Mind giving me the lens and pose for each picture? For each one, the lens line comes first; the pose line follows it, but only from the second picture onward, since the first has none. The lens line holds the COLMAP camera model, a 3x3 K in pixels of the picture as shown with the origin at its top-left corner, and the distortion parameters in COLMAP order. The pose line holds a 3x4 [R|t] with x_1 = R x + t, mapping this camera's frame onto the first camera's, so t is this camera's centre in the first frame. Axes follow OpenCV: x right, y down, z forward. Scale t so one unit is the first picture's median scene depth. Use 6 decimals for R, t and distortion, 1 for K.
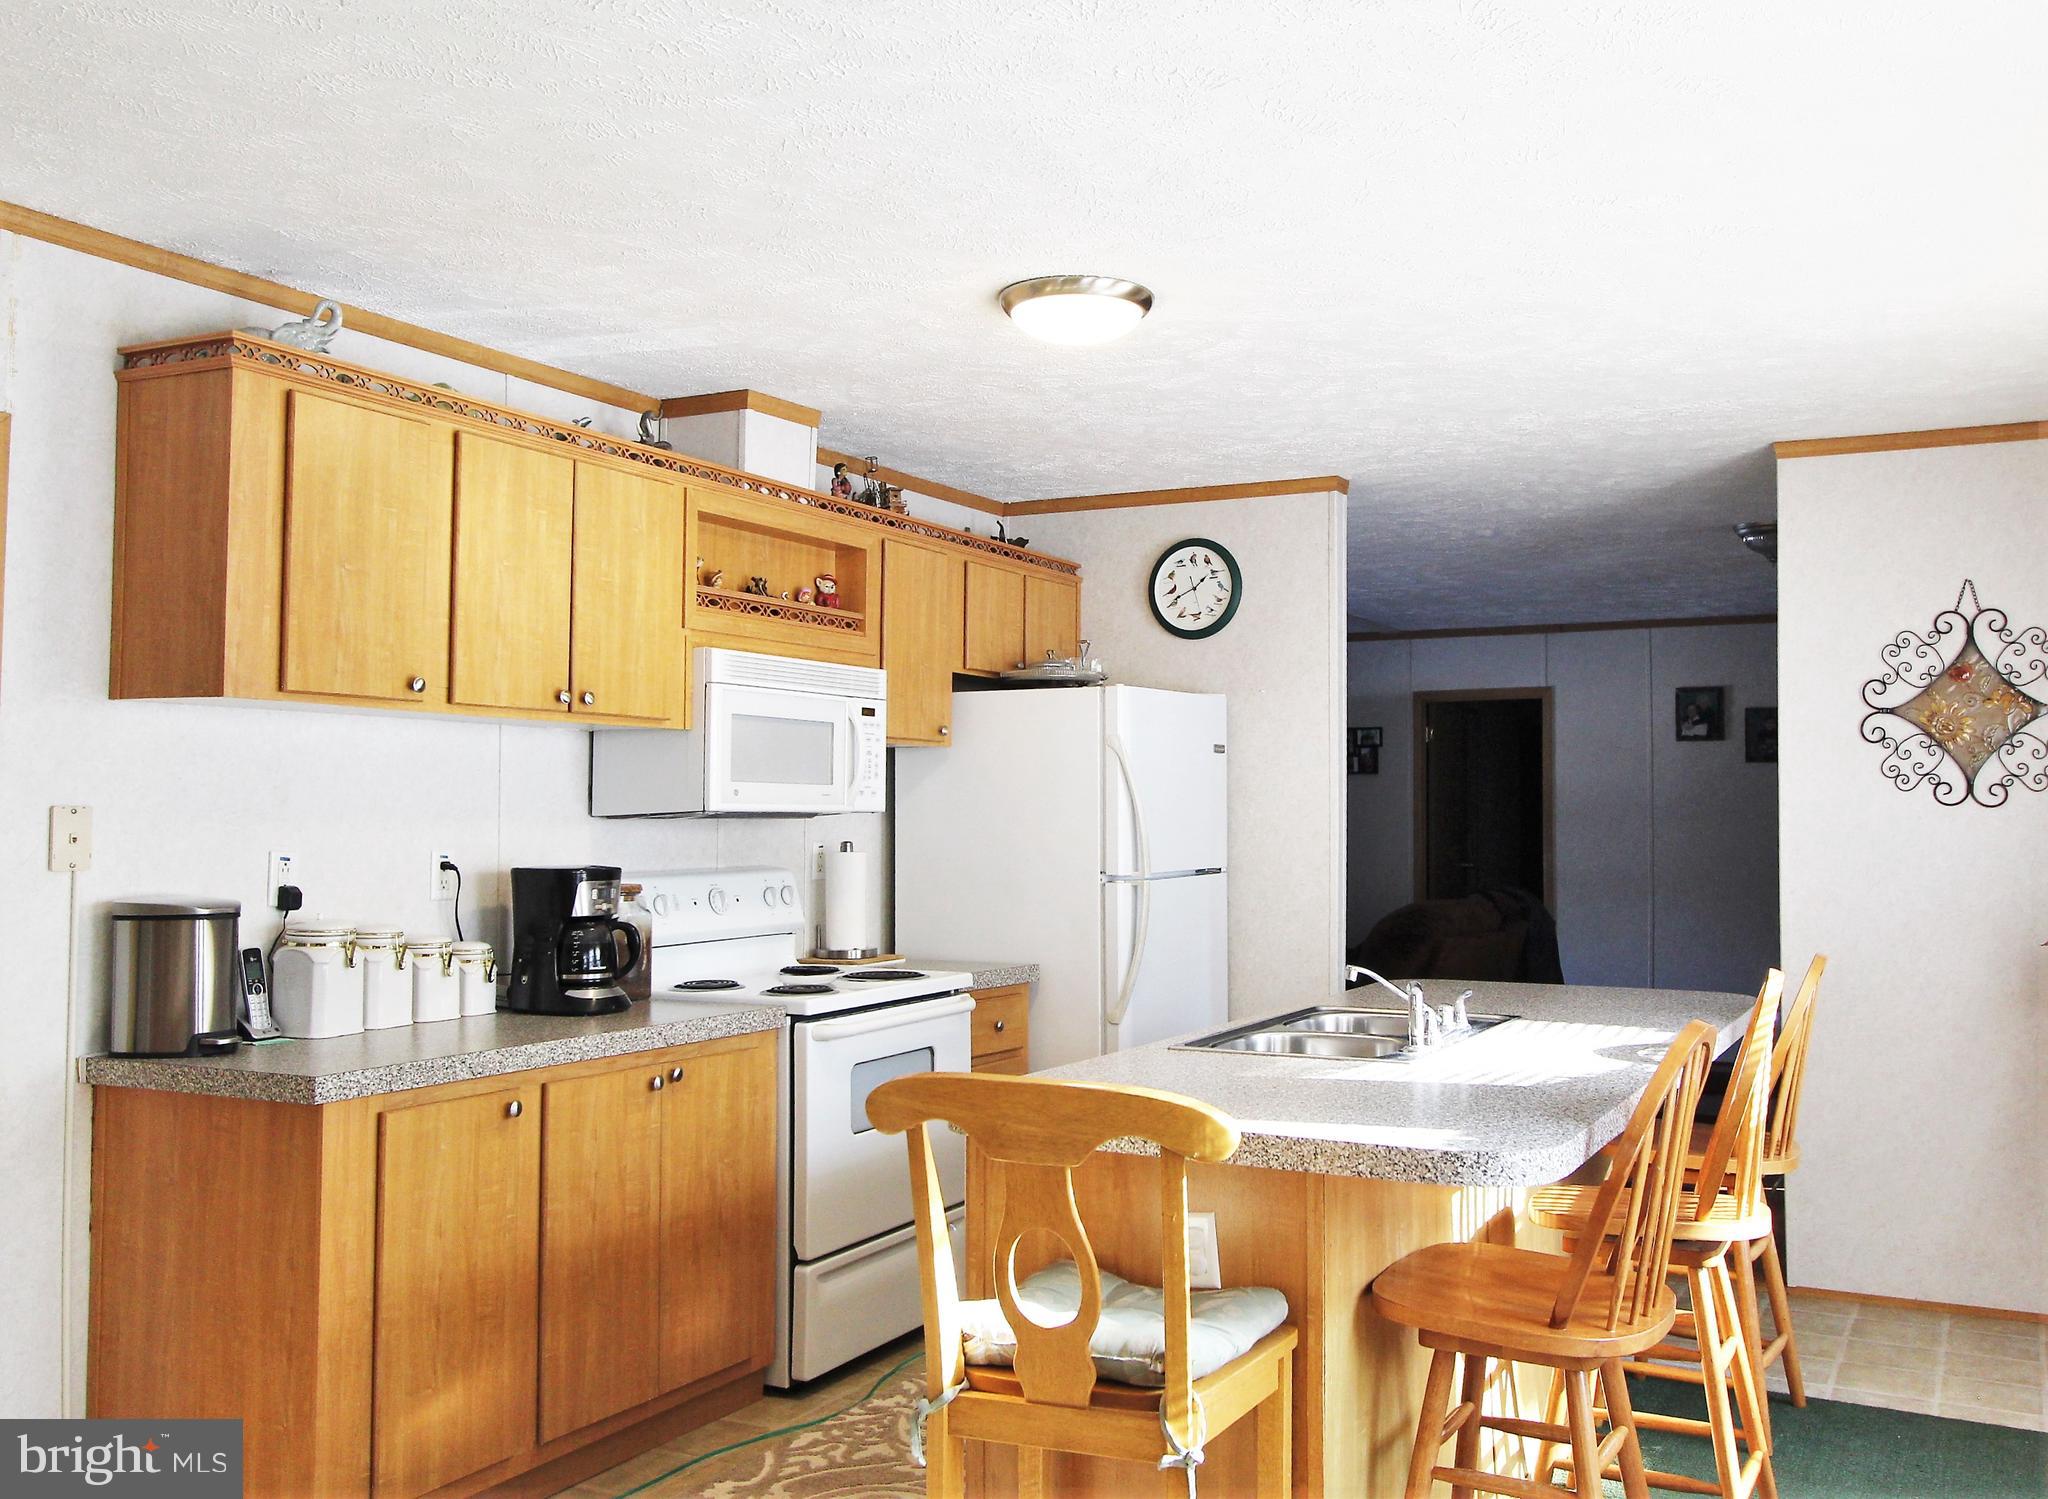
lens RADIAL K [[1834.8, 0, 1093.6], [0, 1834.8, 738.7], [0, 0, 1]] dist [0.002220, 0.007849]
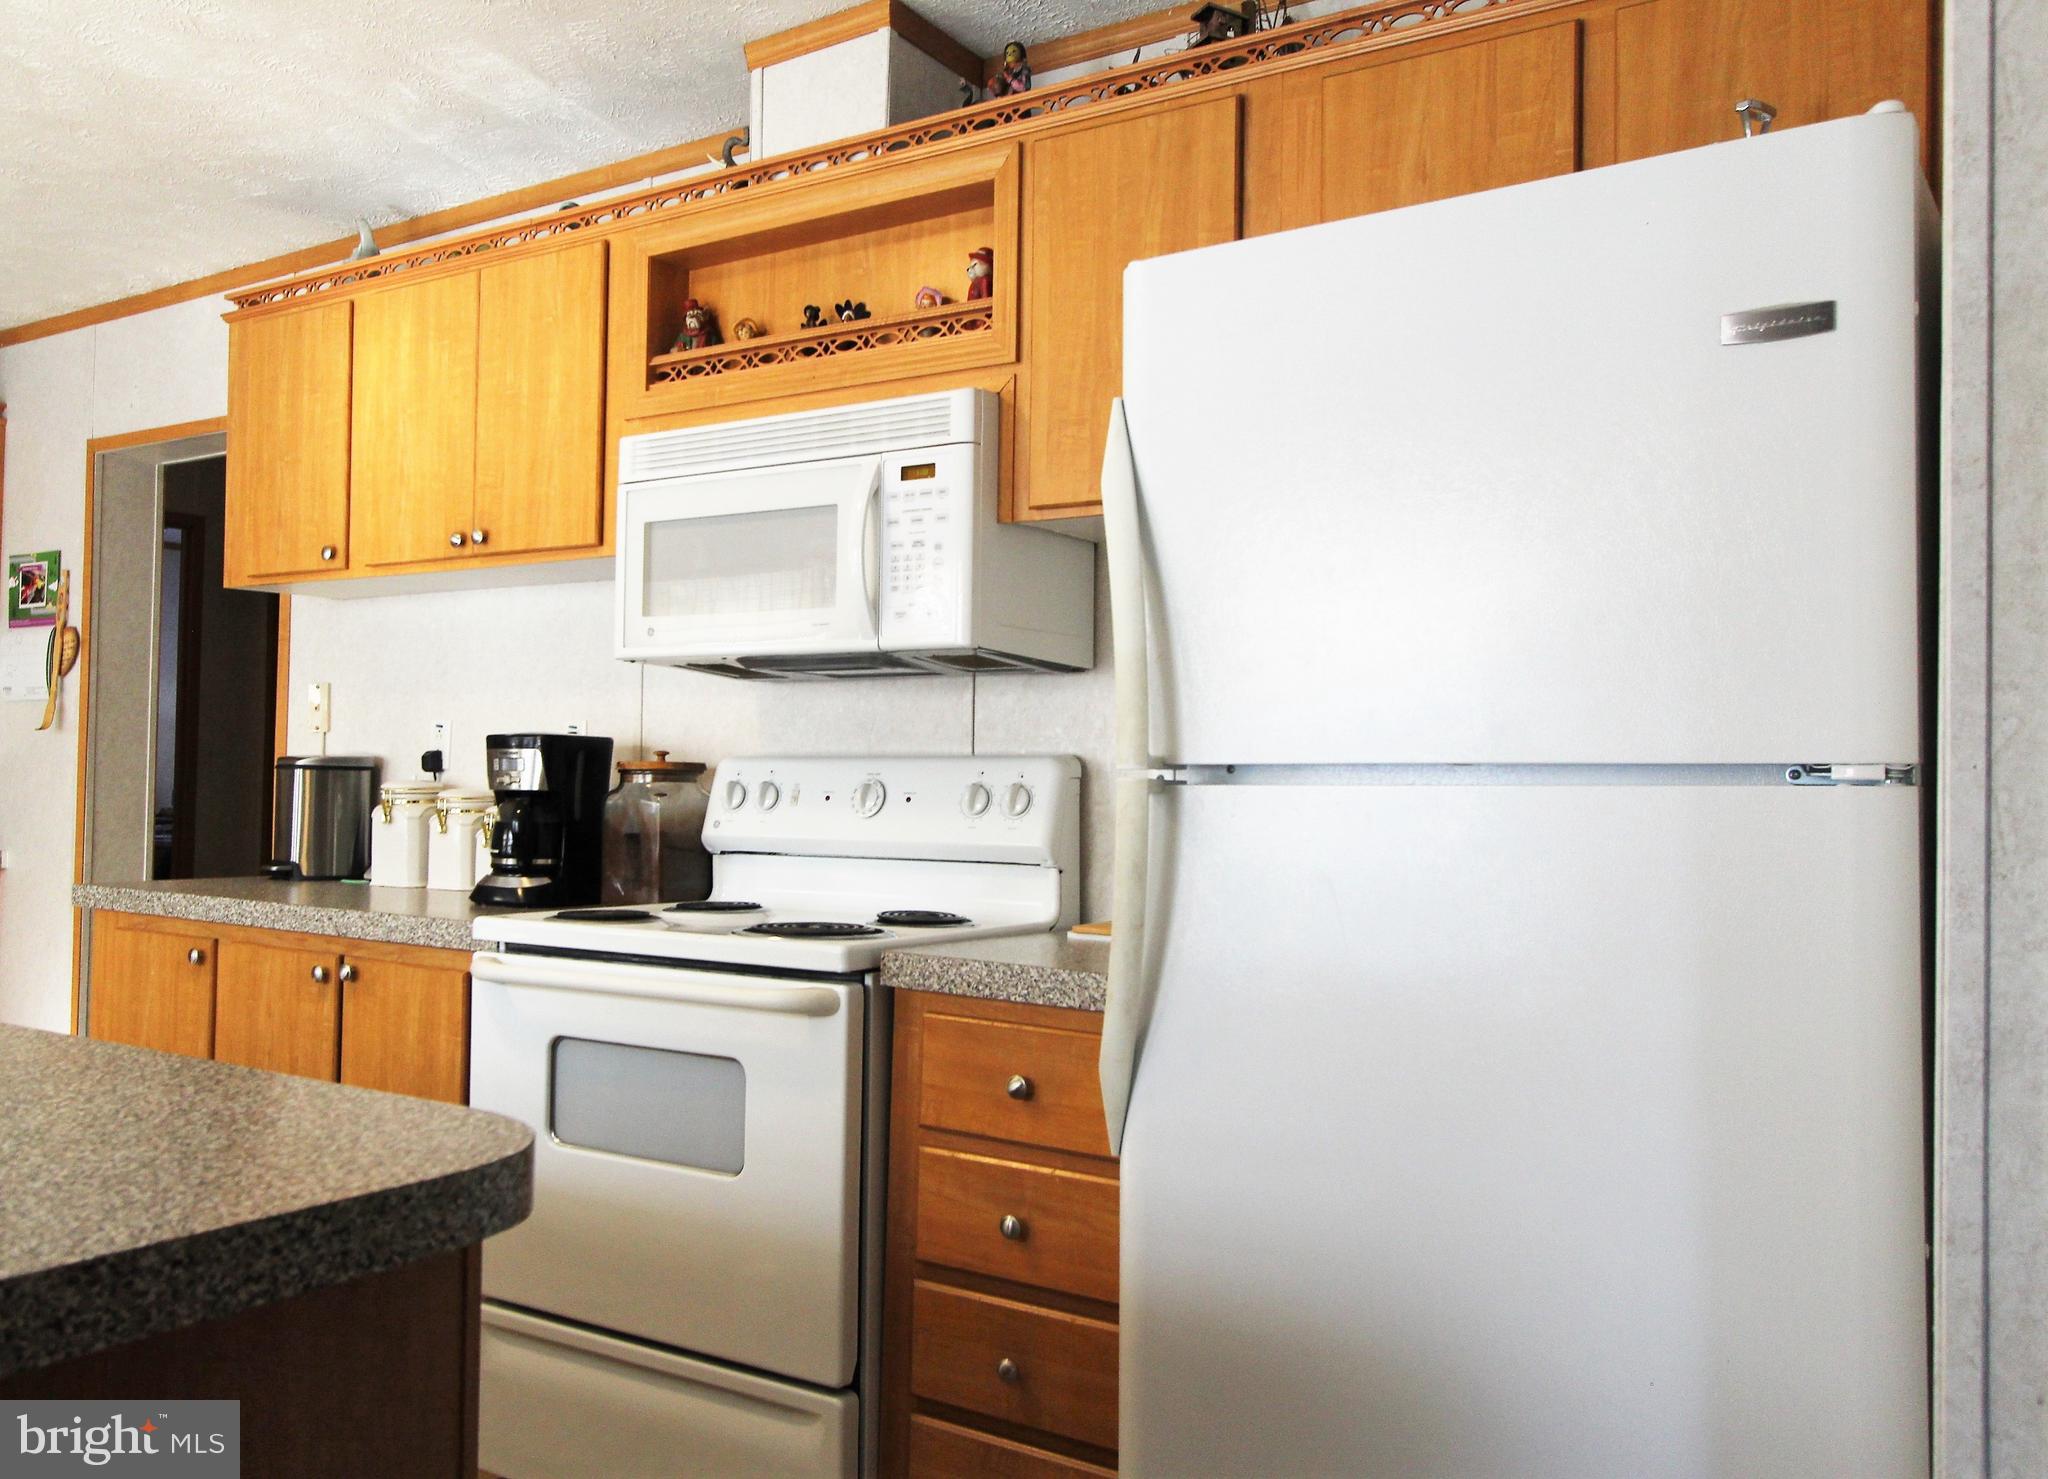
lens RADIAL K [[1633.8, 0, 938.0], [0, 1633.8, 744.9], [0, 0, 1]] dist [-0.009822, 0.012188]
pose [[-0.124580, -0.024750, -0.991901, 0.442250], [0.024605, 0.999304, -0.028025, 0.099134], [0.991904, -0.027897, -0.123885, 1.260837]]
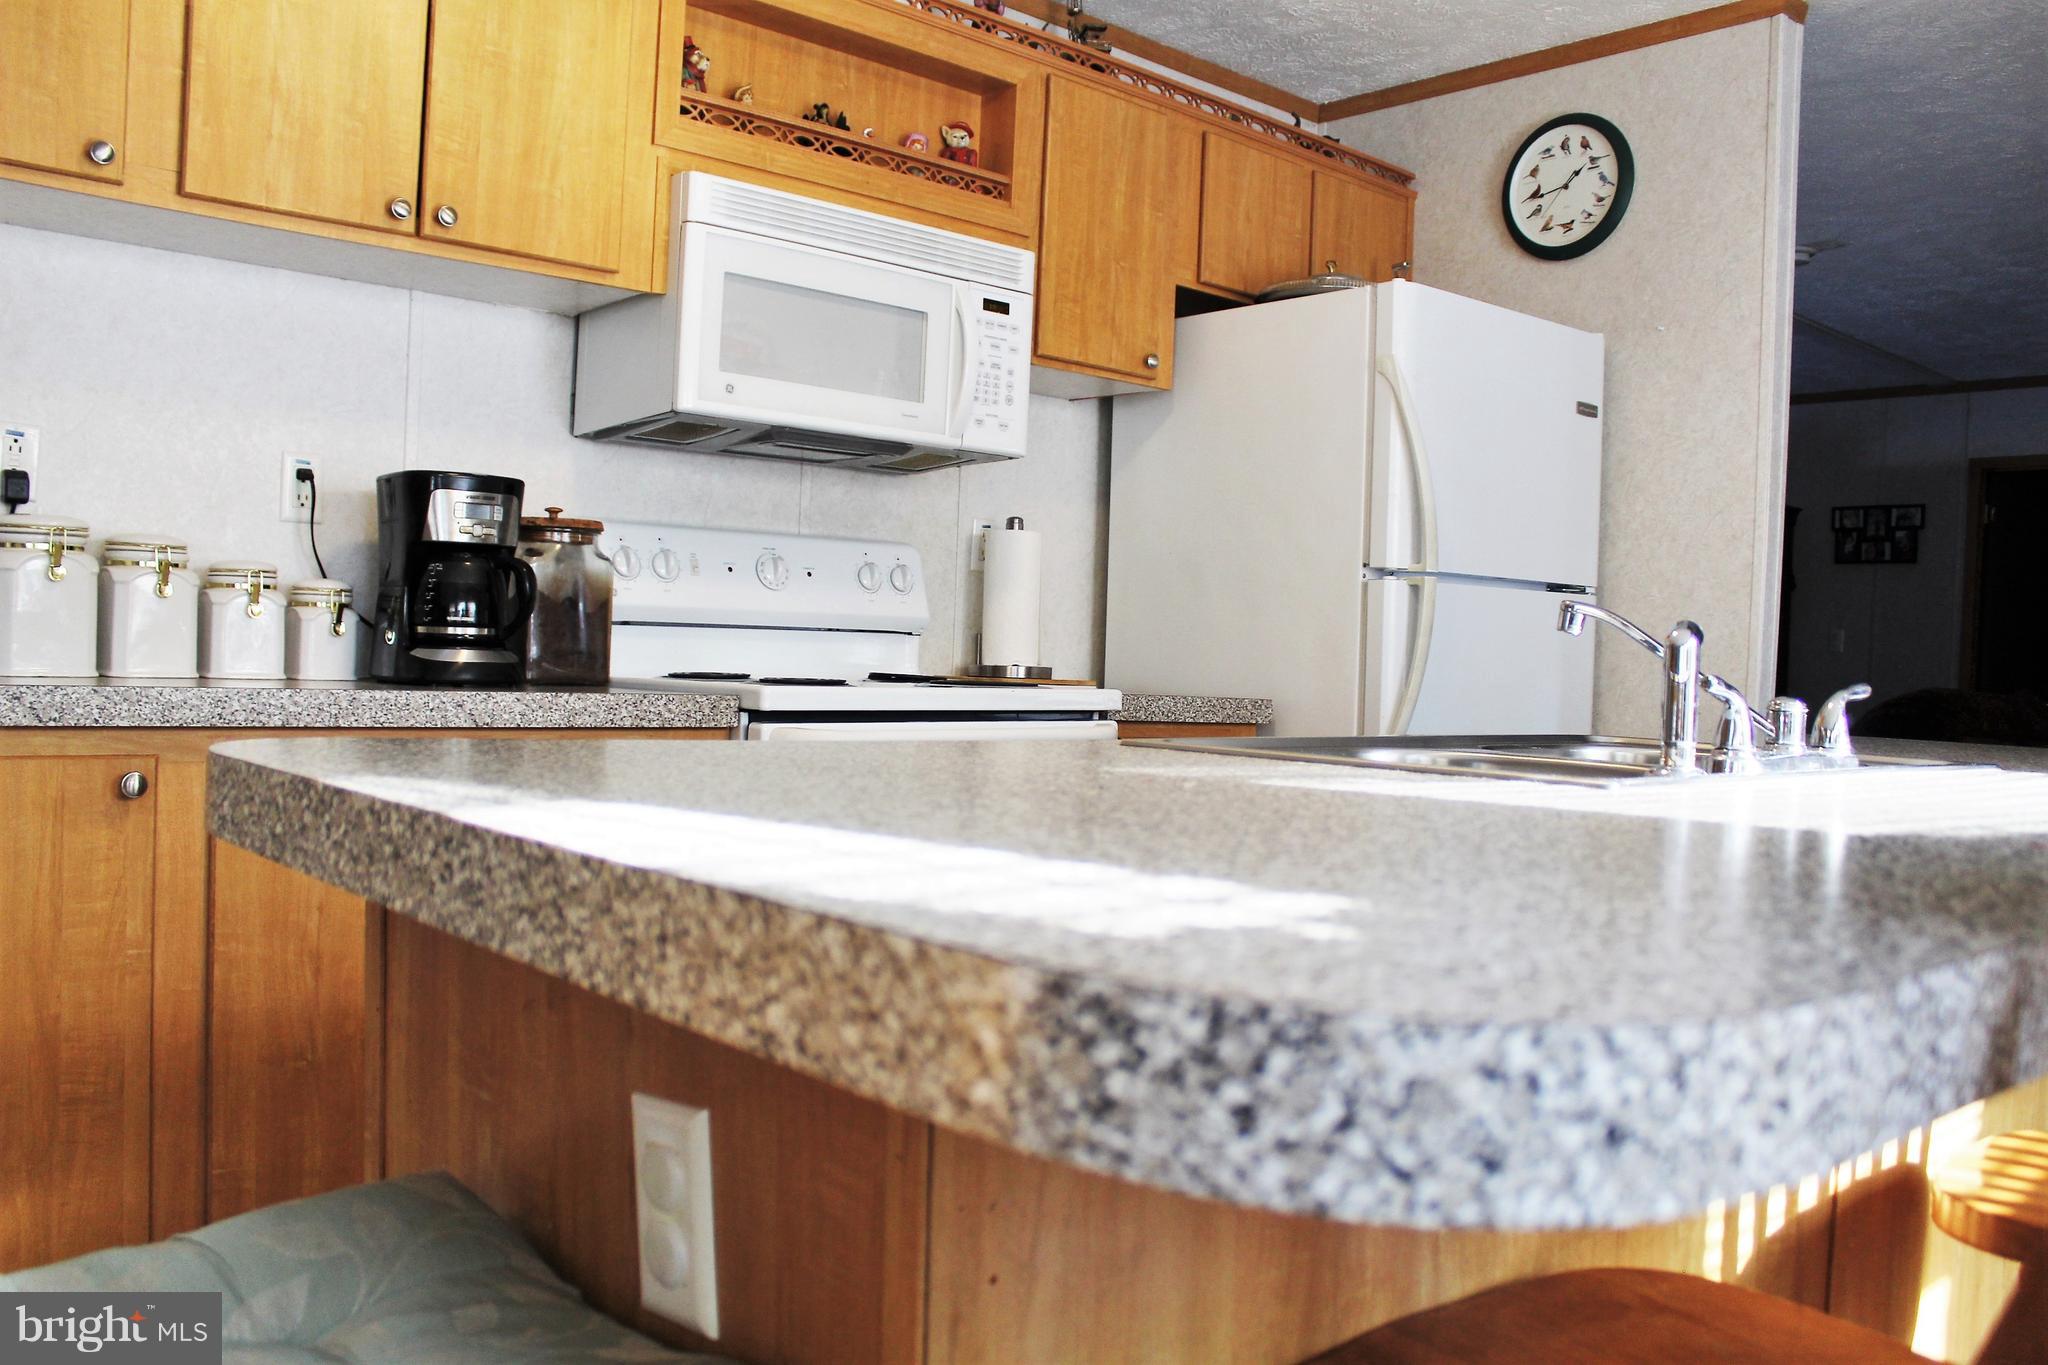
lens RADIAL K [[1700.4, 0, 1022.6], [0, 1700.4, 698.5], [0, 0, 1]] dist [-0.168561, 0.154376]
pose [[0.930117, 0.041528, -0.364908, 0.144021], [-0.019476, 0.997766, 0.063905, 0.107480], [0.366746, -0.052332, 0.928848, 0.487407]]
